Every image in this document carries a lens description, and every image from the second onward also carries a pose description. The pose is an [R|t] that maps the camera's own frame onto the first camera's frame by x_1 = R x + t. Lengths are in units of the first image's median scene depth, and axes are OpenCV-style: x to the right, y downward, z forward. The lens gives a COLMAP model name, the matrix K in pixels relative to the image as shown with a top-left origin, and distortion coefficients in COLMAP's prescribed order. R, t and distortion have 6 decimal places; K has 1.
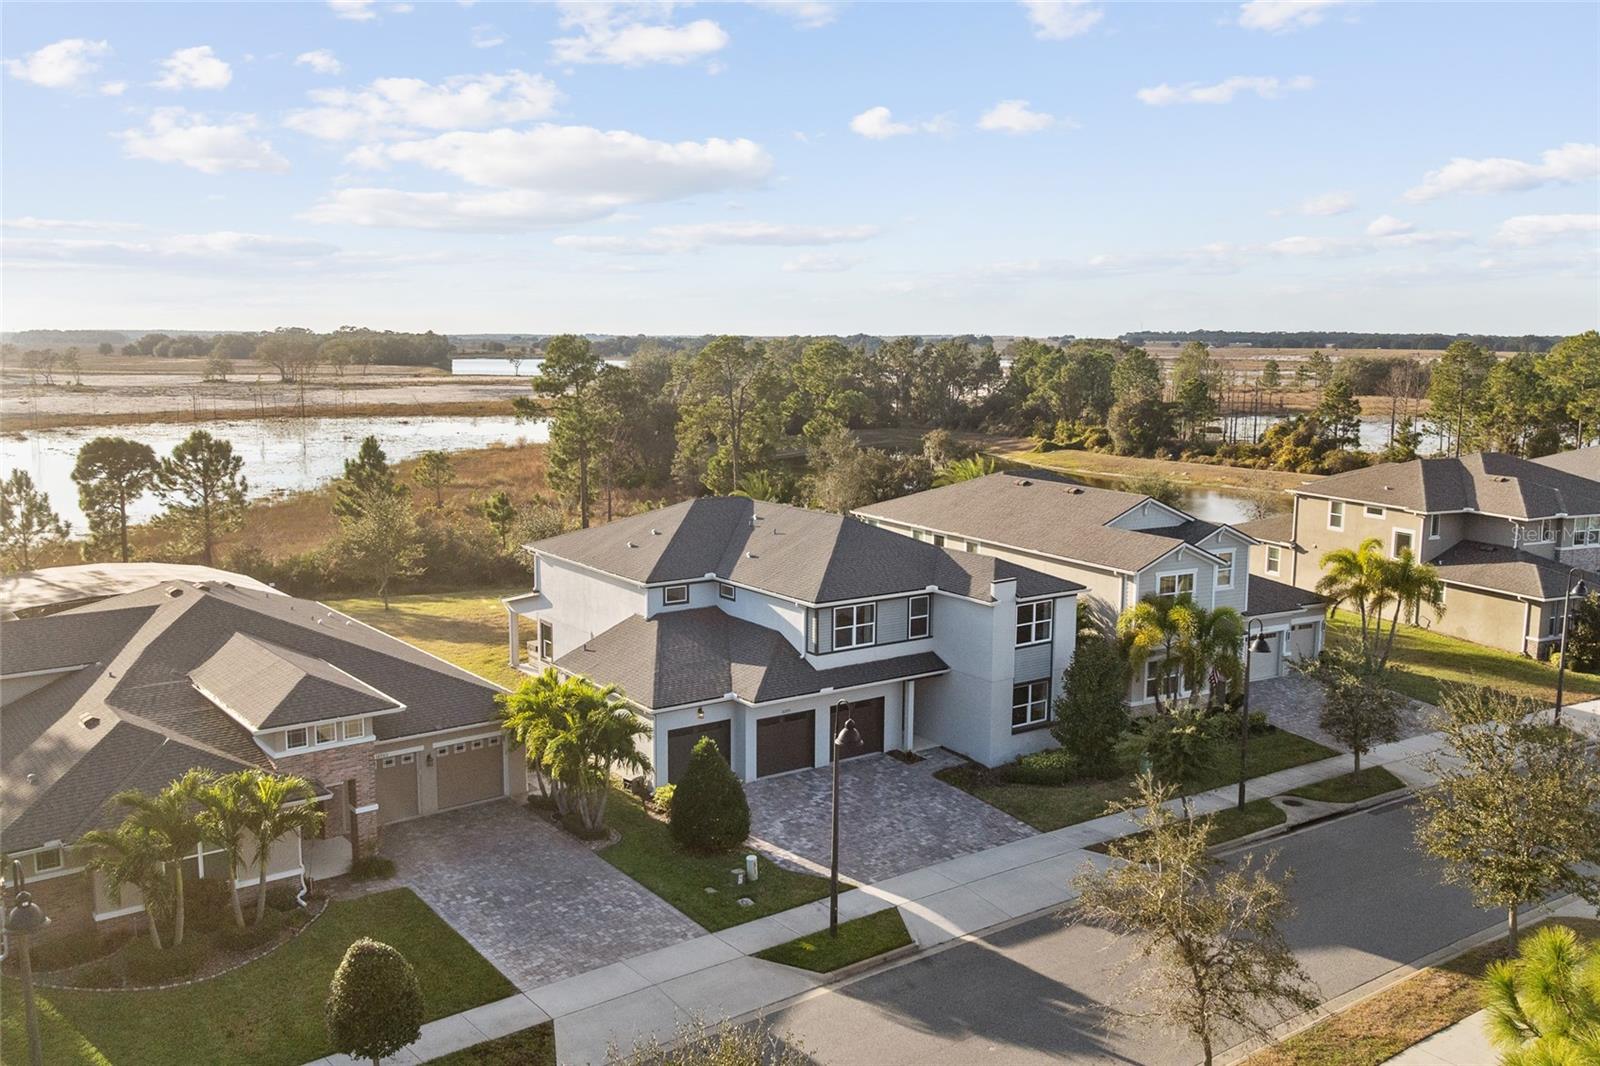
lens RADIAL K [[1323.4, 0, 821.3], [0, 1323.4, 527.9], [0, 0, 1]] dist [-0.006141, -0.009691]
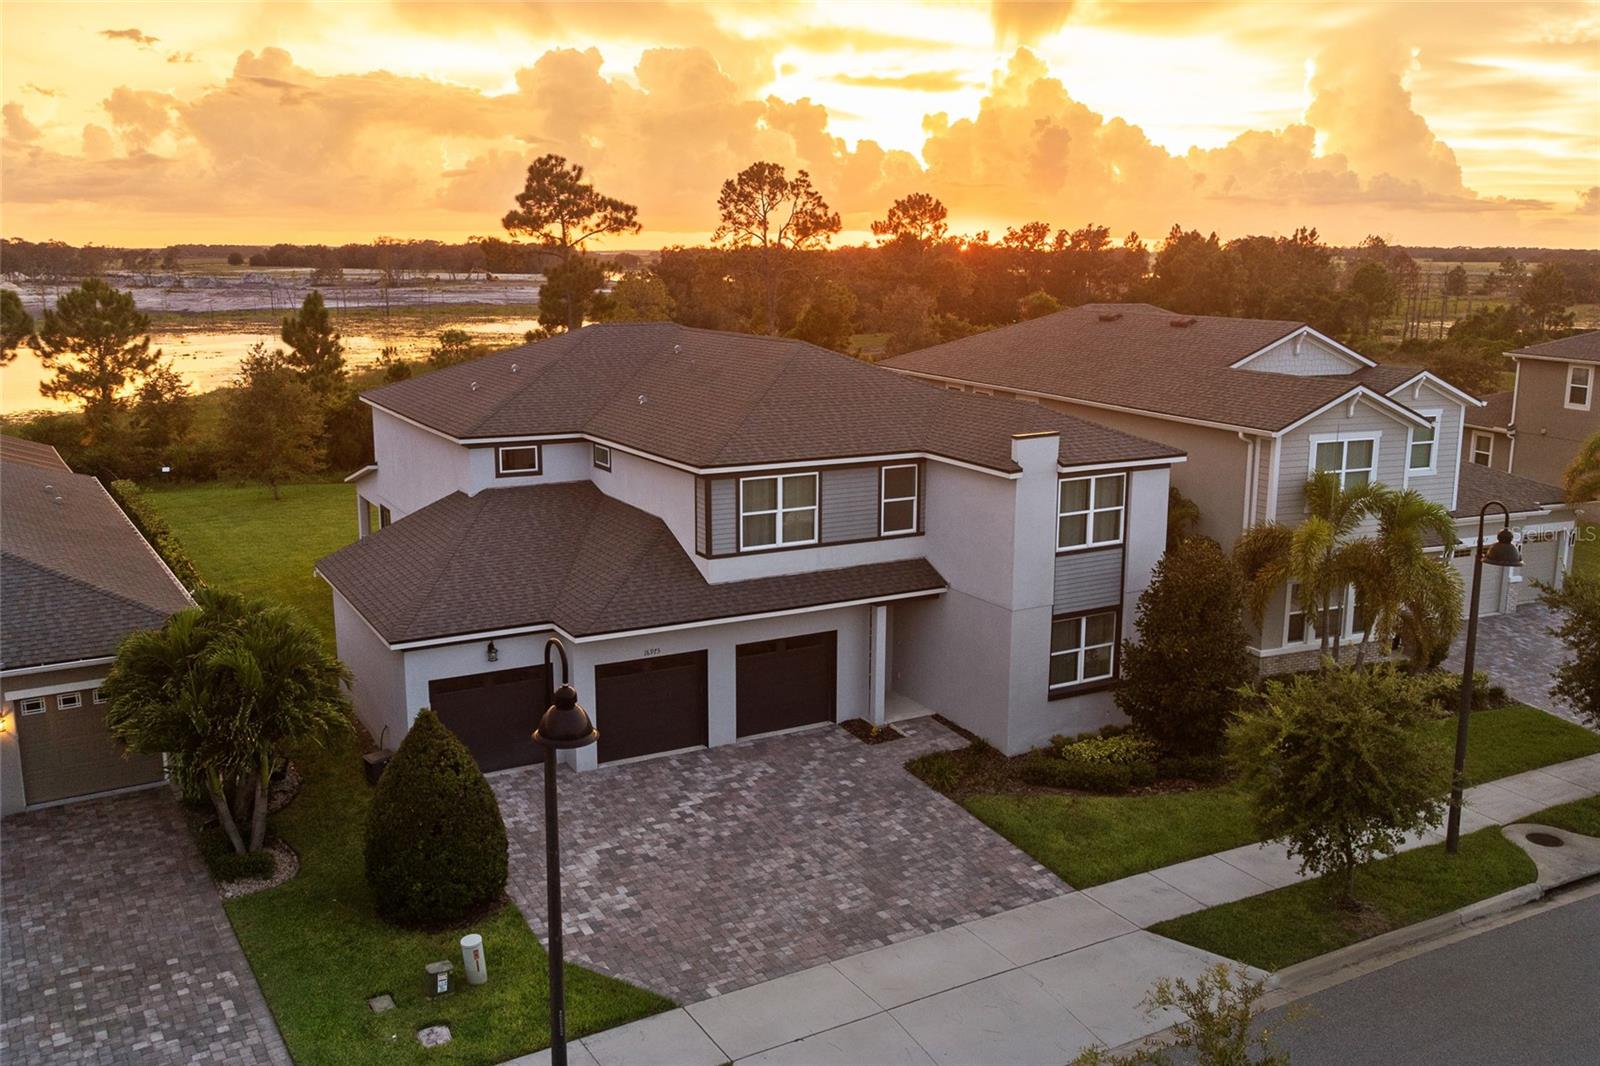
lens RADIAL K [[1381.6, 0, 845.3], [0, 1381.6, 510.9], [0, 0, 1]] dist [-0.014917, -0.007193]
pose [[0.996266, 0.016896, -0.084669, 0.107232], [-0.013172, 0.998929, 0.044356, 0.047275], [0.085328, -0.043075, 0.995421, 0.395405]]
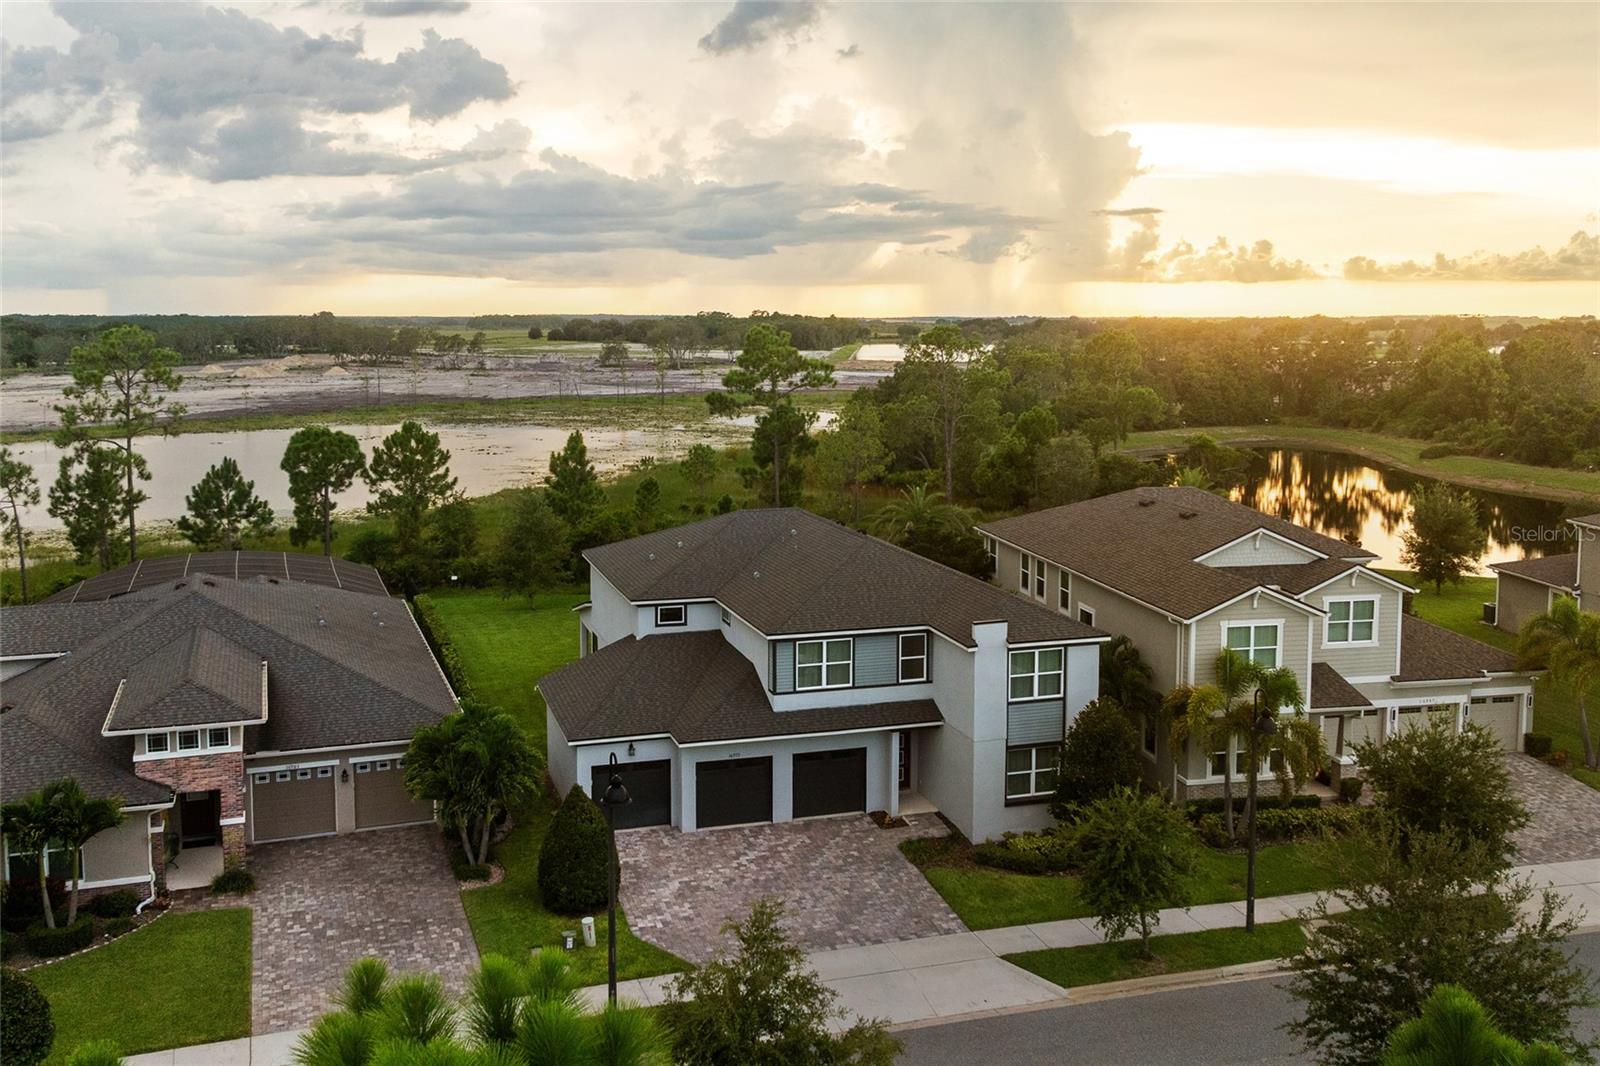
lens RADIAL K [[1439.1, 0, 807.6], [0, 1439.1, 407.8], [0, 0, 1]] dist [-0.003356, -0.023155]
pose [[0.952122, 0.013052, -0.305438, 0.308005], [-0.038114, 0.996361, -0.076234, -0.022459], [0.303332, 0.084226, 0.949155, 0.073575]]
